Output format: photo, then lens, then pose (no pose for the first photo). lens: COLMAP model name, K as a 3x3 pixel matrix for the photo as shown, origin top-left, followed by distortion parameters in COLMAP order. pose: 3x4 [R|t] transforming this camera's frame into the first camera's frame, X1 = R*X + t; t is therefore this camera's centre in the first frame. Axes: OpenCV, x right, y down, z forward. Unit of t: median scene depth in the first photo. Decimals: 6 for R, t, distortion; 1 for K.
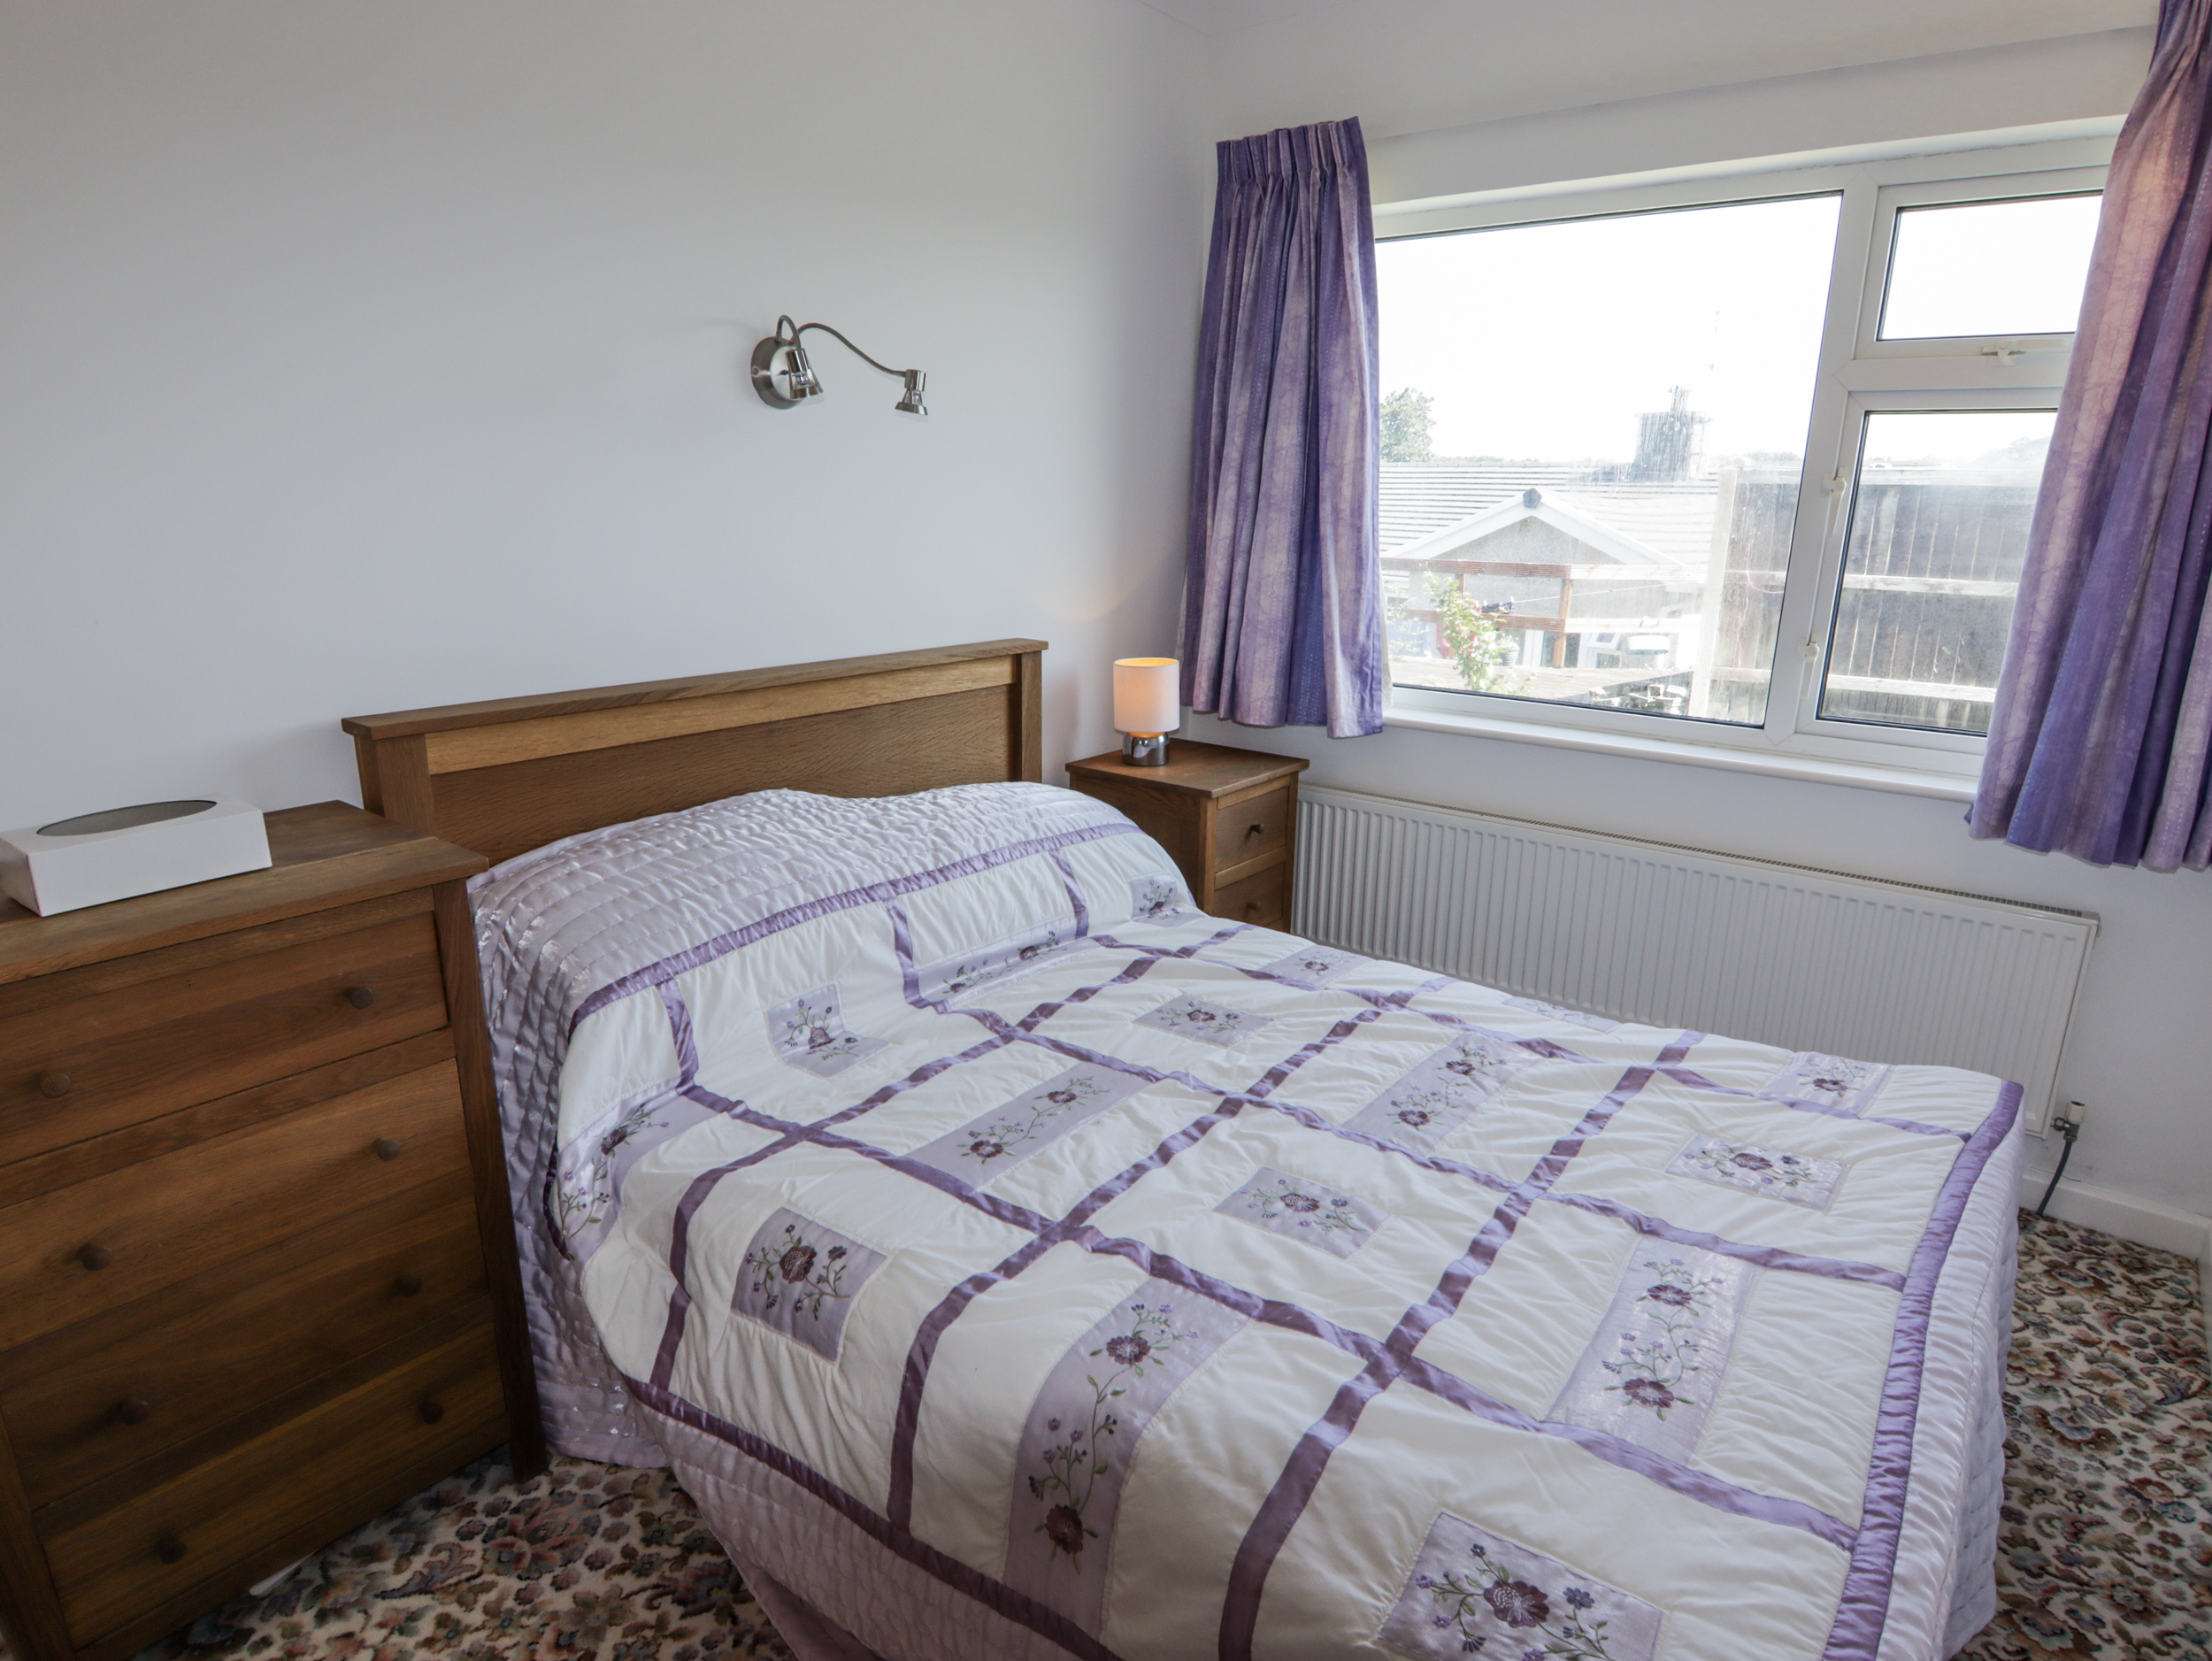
lens RADIAL K [[1281.9, 0, 1123.3], [0, 1281.9, 832.7], [0, 0, 1]] dist [-0.003400, -0.015017]
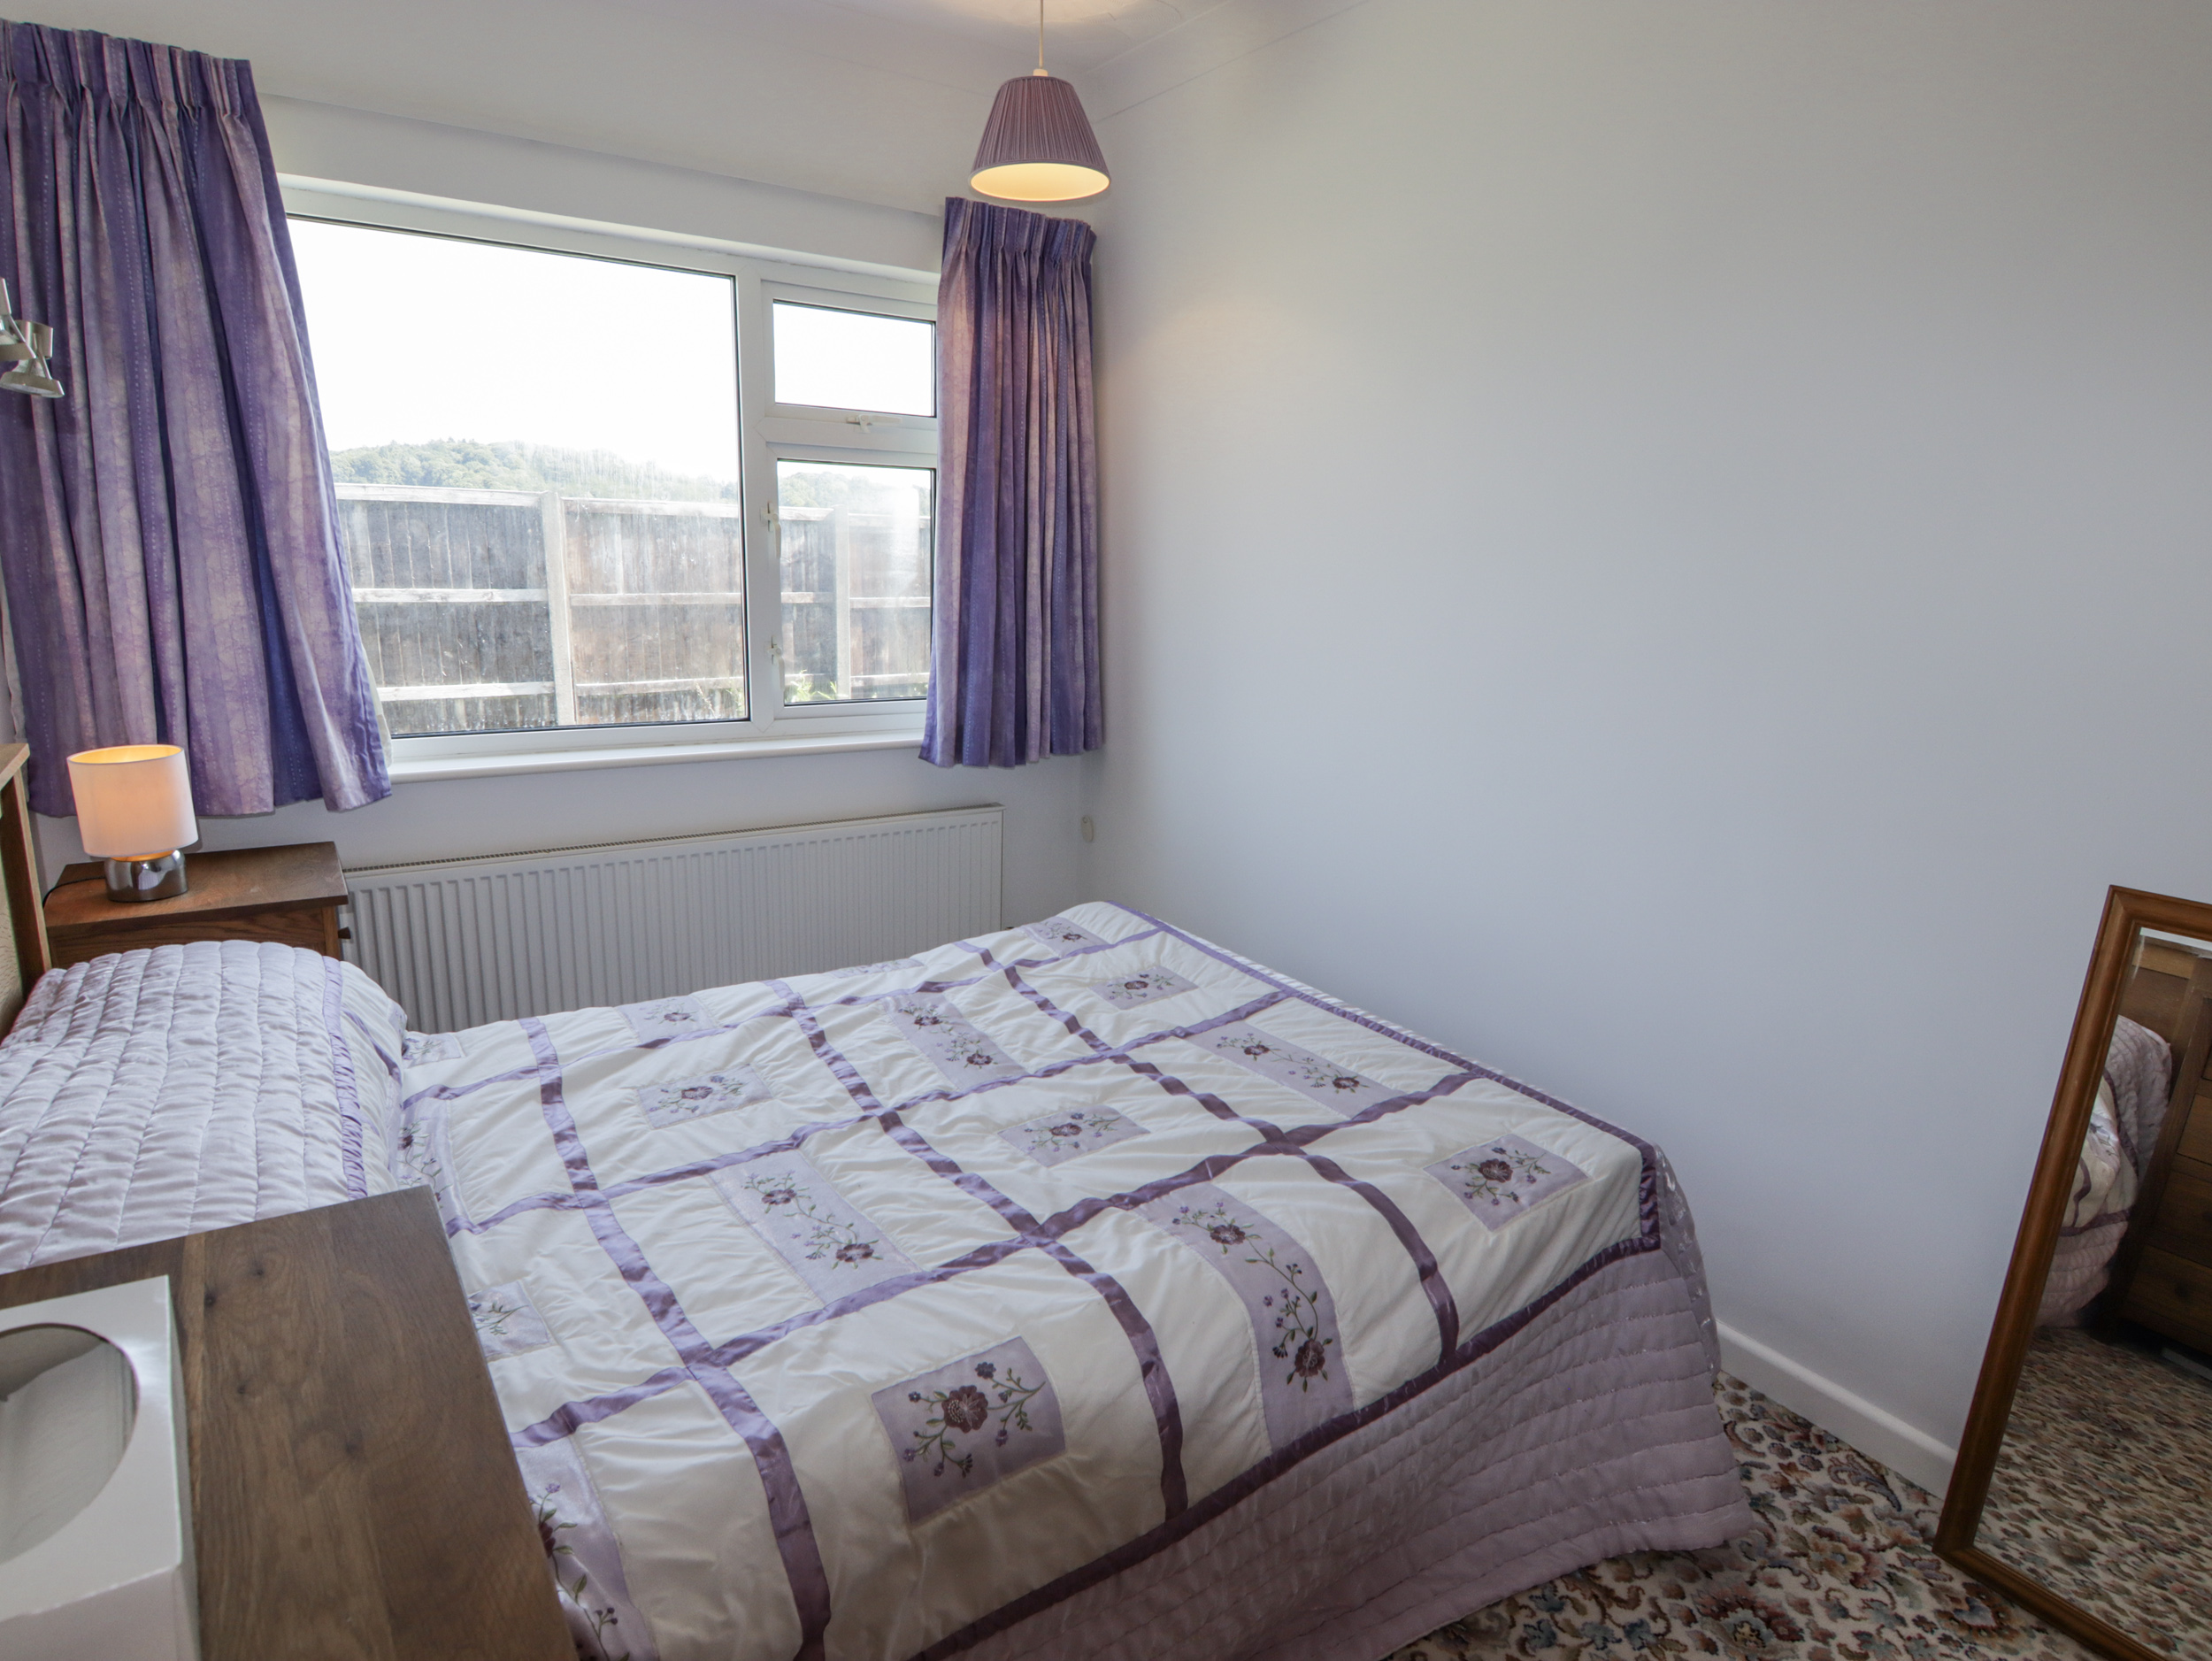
lens RADIAL K [[1281.9, 0, 1123.3], [0, 1281.9, 832.7], [0, 0, 1]] dist [-0.003400, -0.015017]
pose [[0.300308, -0.216394, 0.928972, -0.613989], [0.219455, 0.963473, 0.153488, -0.102870], [-0.928254, 0.157774, 0.336827, 0.345078]]
